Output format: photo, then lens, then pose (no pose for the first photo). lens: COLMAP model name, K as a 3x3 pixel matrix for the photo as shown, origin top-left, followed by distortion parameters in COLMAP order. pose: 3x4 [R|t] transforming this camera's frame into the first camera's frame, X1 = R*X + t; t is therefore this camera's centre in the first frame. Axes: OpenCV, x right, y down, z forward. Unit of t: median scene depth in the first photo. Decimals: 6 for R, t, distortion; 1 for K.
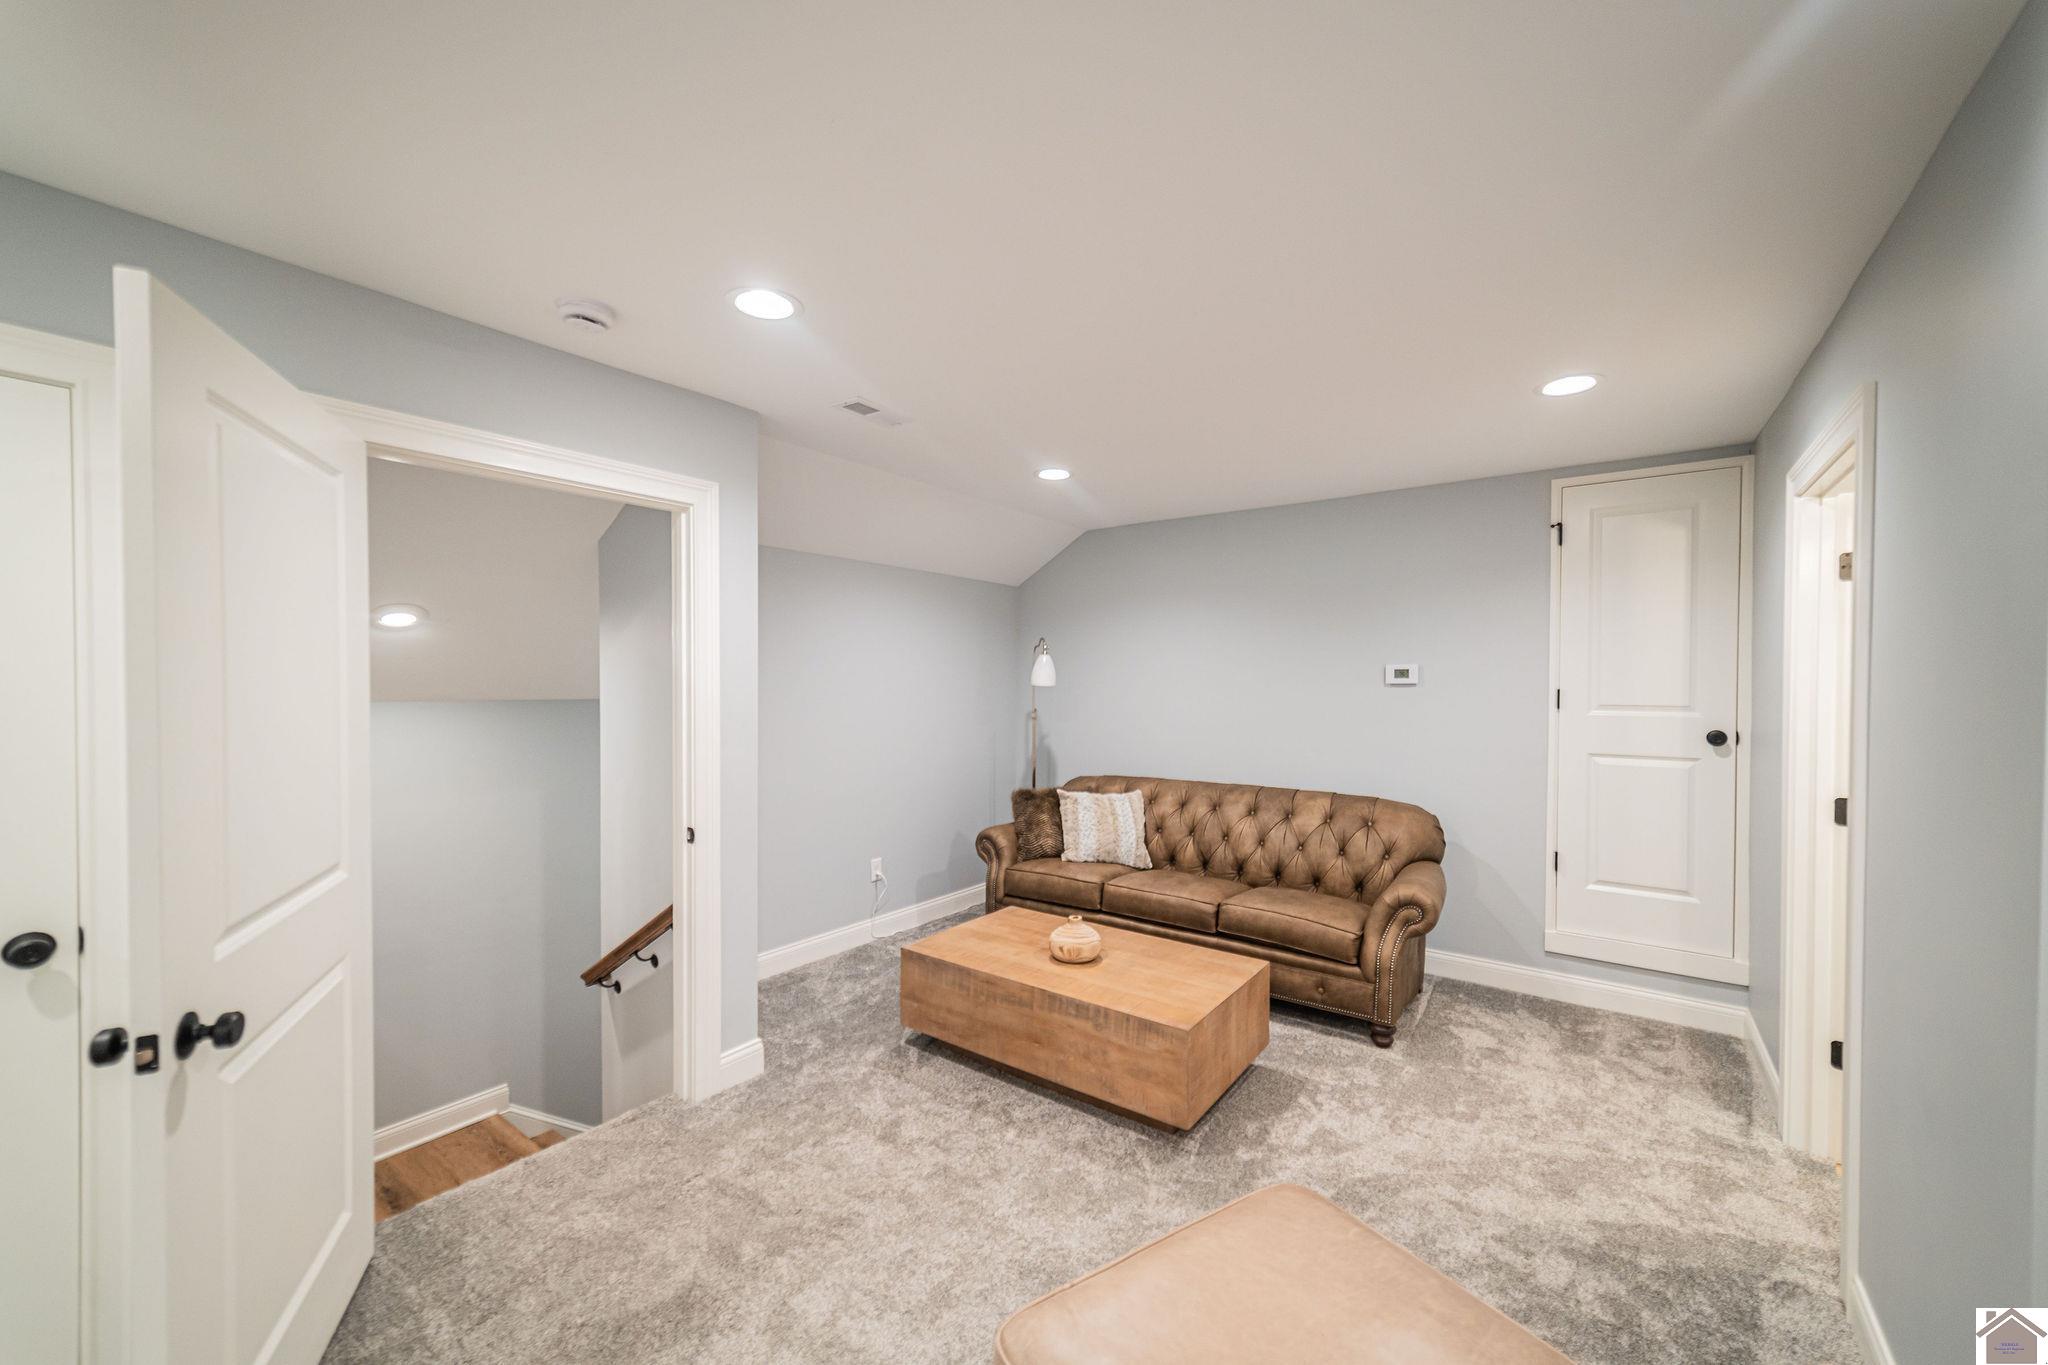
lens RADIAL K [[827.4, 0, 1016.7], [0, 827.4, 697.8], [0, 0, 1]] dist [0.022505, 0.000068]
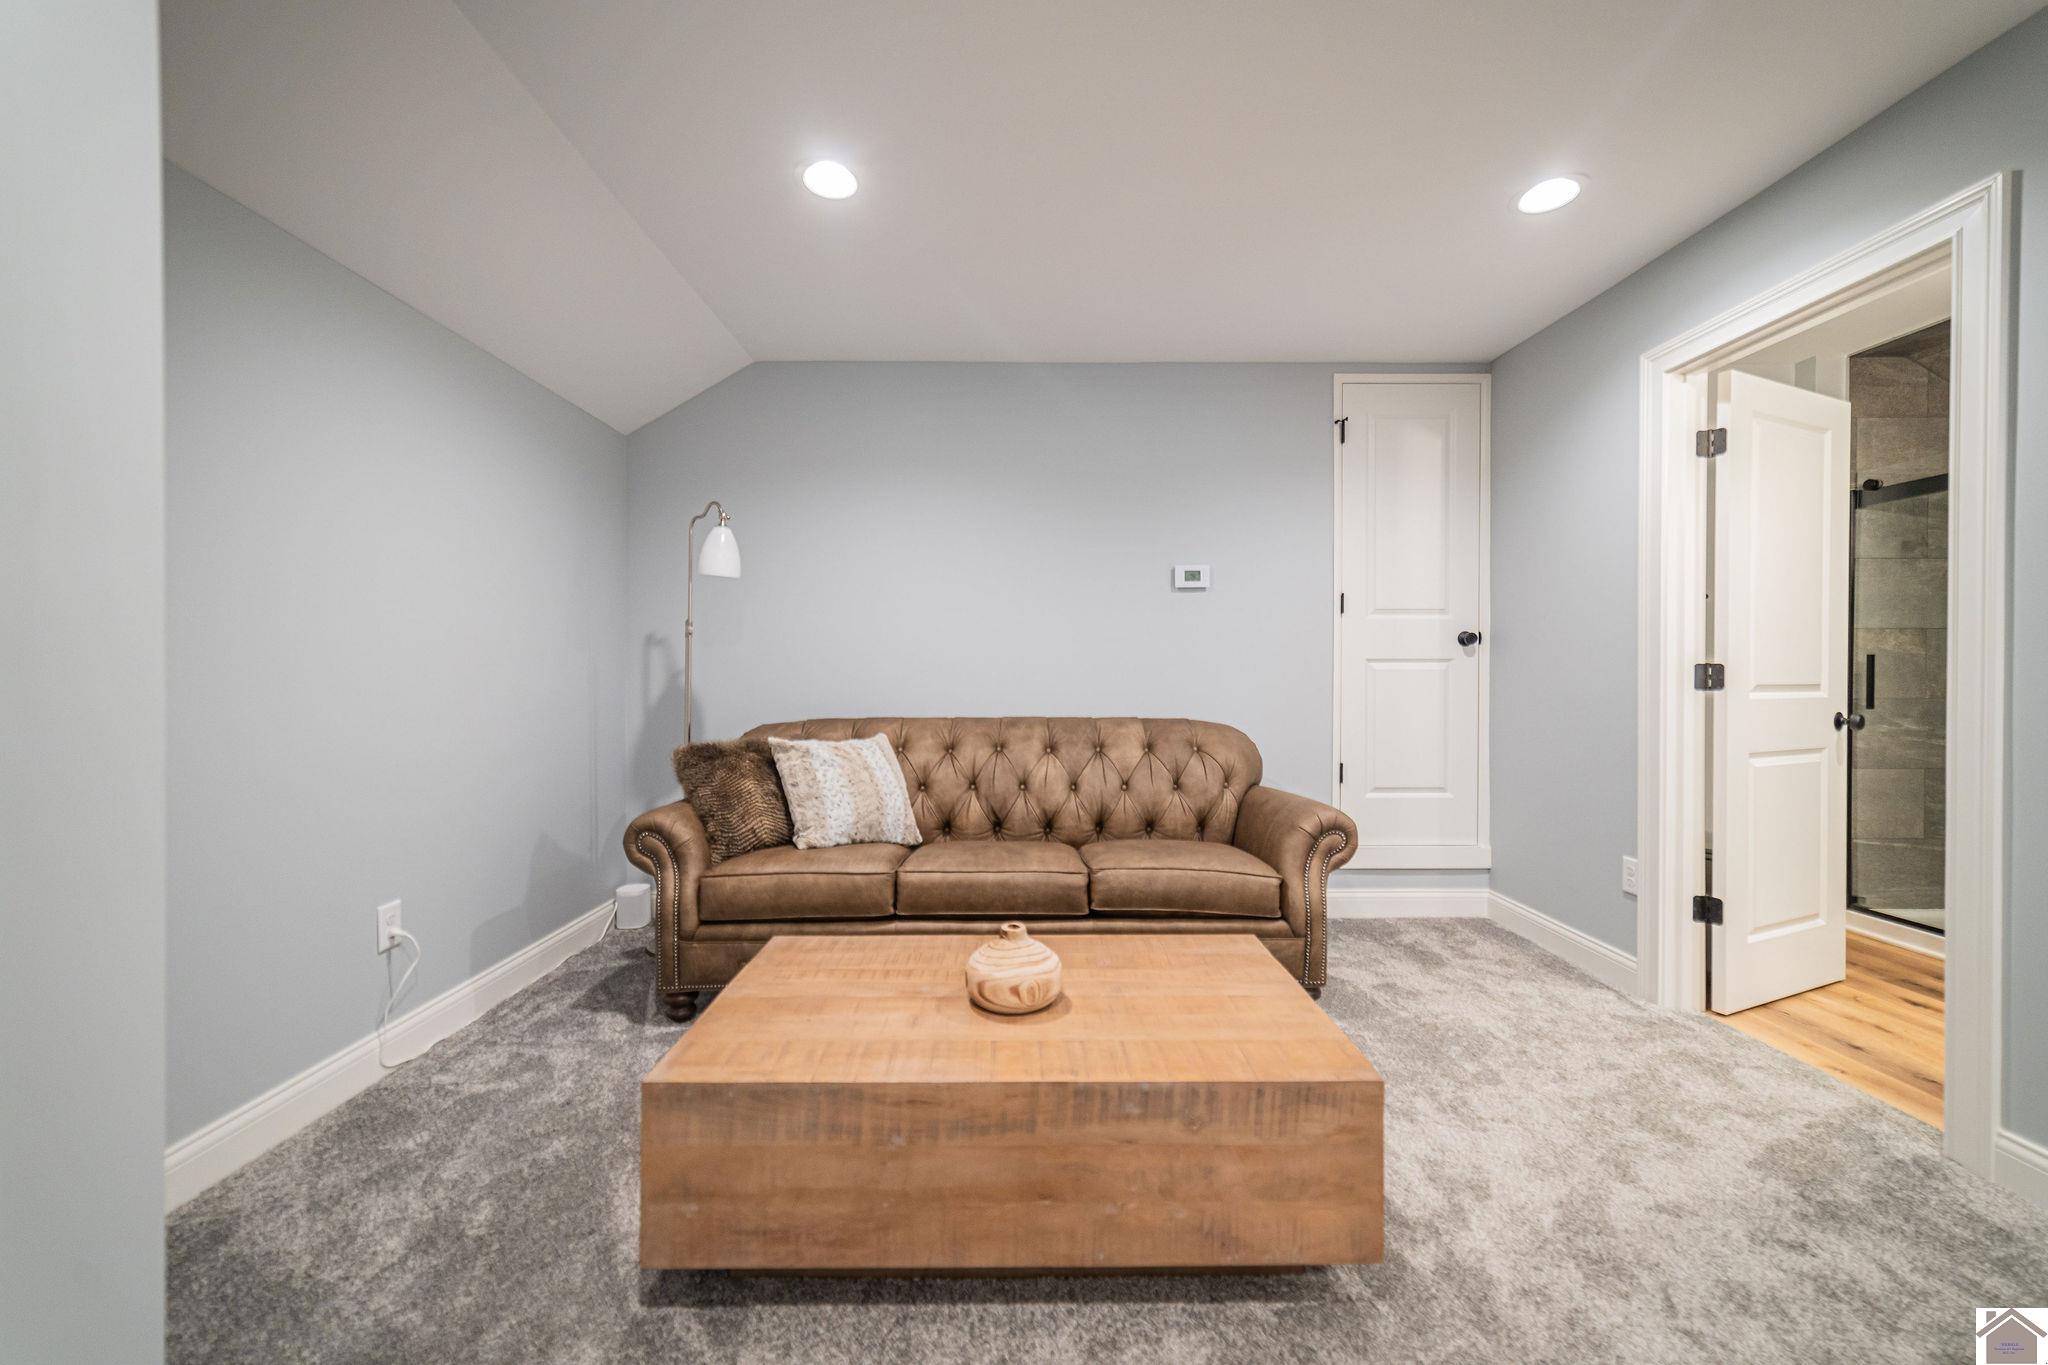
lens RADIAL K [[800.3, 0, 1015.8], [0, 800.3, 692.2], [0, 0, 1]] dist [0.010277, 0.000331]
pose [[0.785248, -0.010725, 0.619089, -0.206003], [0.015164, 0.999883, -0.001912, 0.094370], [-0.618996, 0.010890, 0.785319, 0.487221]]
